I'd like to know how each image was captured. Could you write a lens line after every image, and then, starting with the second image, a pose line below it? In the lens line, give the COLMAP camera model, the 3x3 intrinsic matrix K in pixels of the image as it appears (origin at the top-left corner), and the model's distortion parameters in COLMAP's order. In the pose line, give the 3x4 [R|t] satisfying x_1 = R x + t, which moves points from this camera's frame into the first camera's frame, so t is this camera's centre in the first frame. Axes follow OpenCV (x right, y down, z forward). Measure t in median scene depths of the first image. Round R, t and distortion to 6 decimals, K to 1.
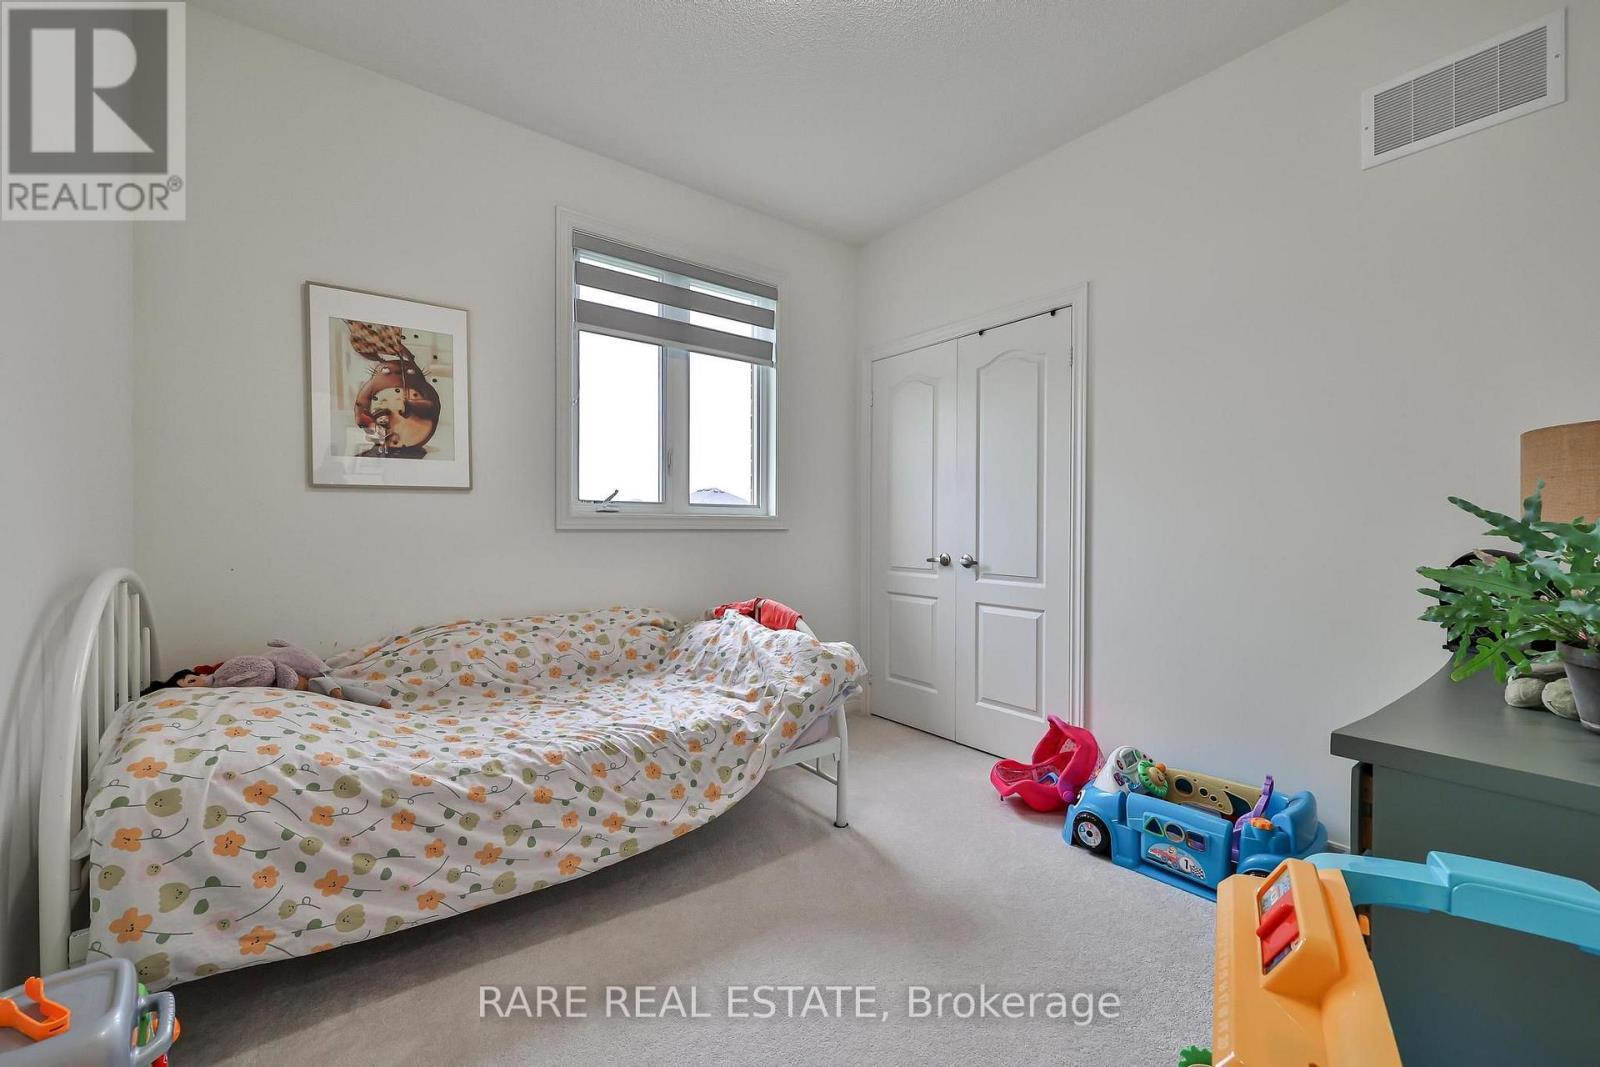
lens RADIAL K [[655.4, 0, 791.7], [0, 655.4, 532.1], [0, 0, 1]] dist [-0.002804, -0.001121]
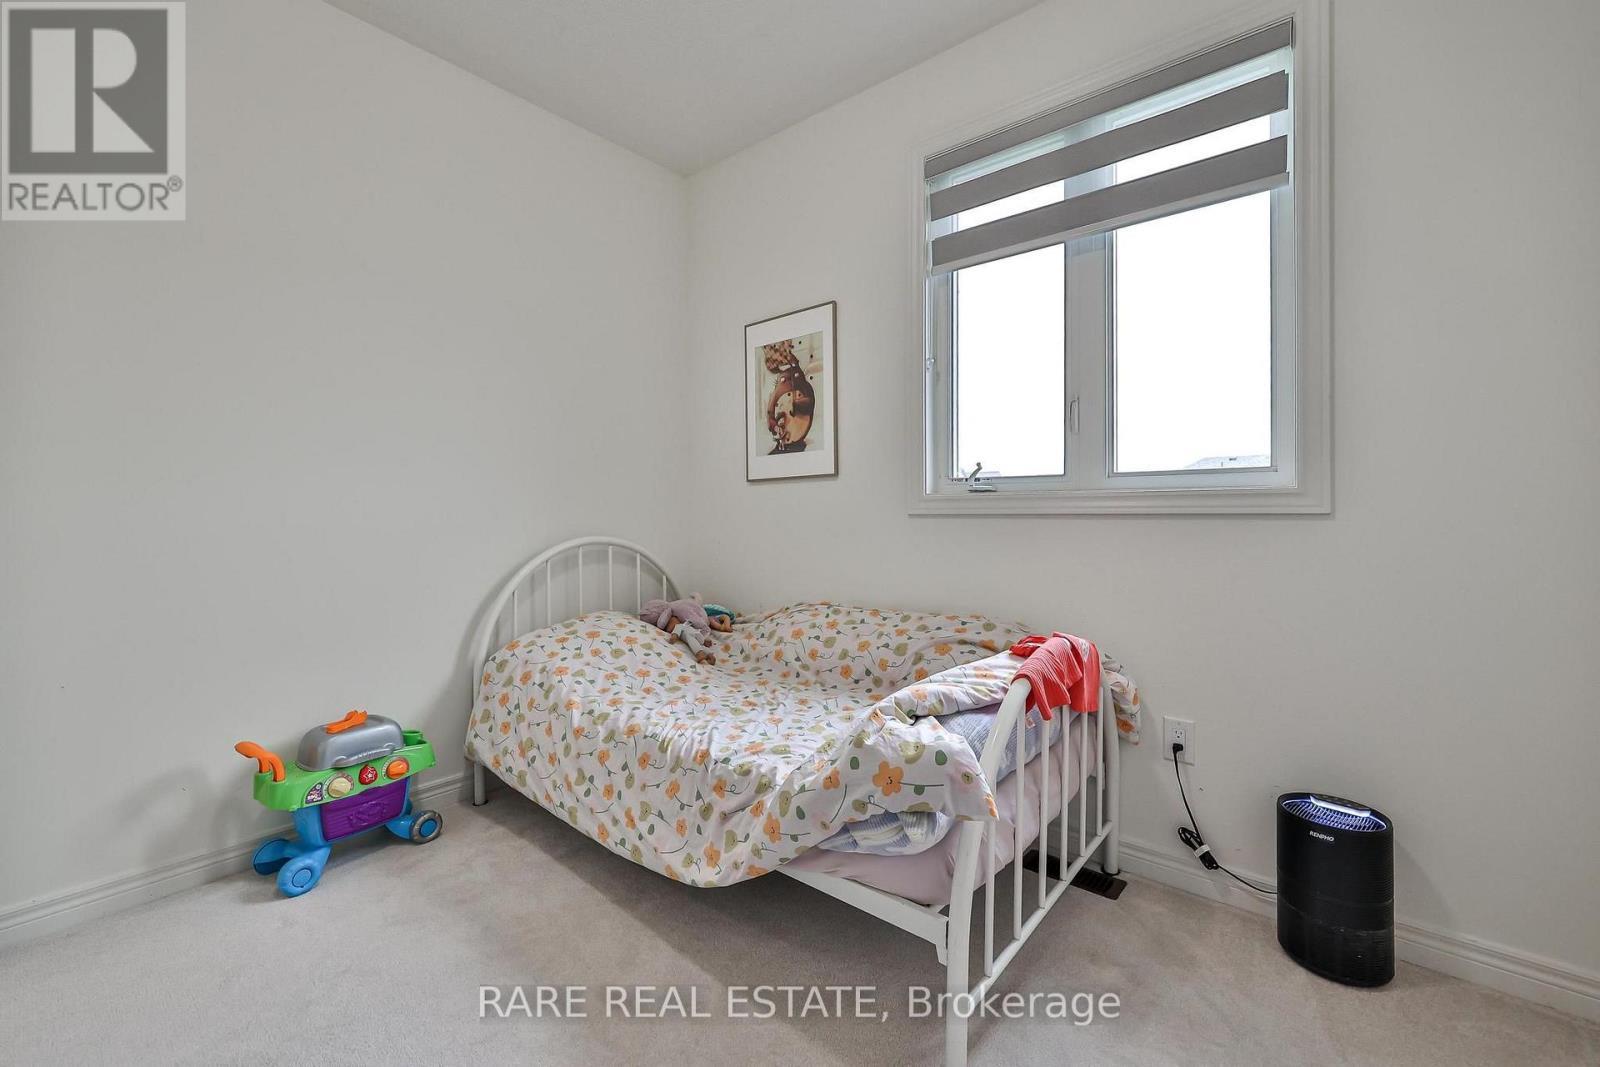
lens RADIAL K [[655.4, 0, 791.9], [0, 655.4, 524.3], [0, 0, 1]] dist [-0.002804, -0.001121]
pose [[0.209302, 0.009394, -0.977806, 0.526535], [-0.005021, 0.999951, 0.008532, 0.002457], [0.977838, 0.003124, 0.209339, 0.760332]]
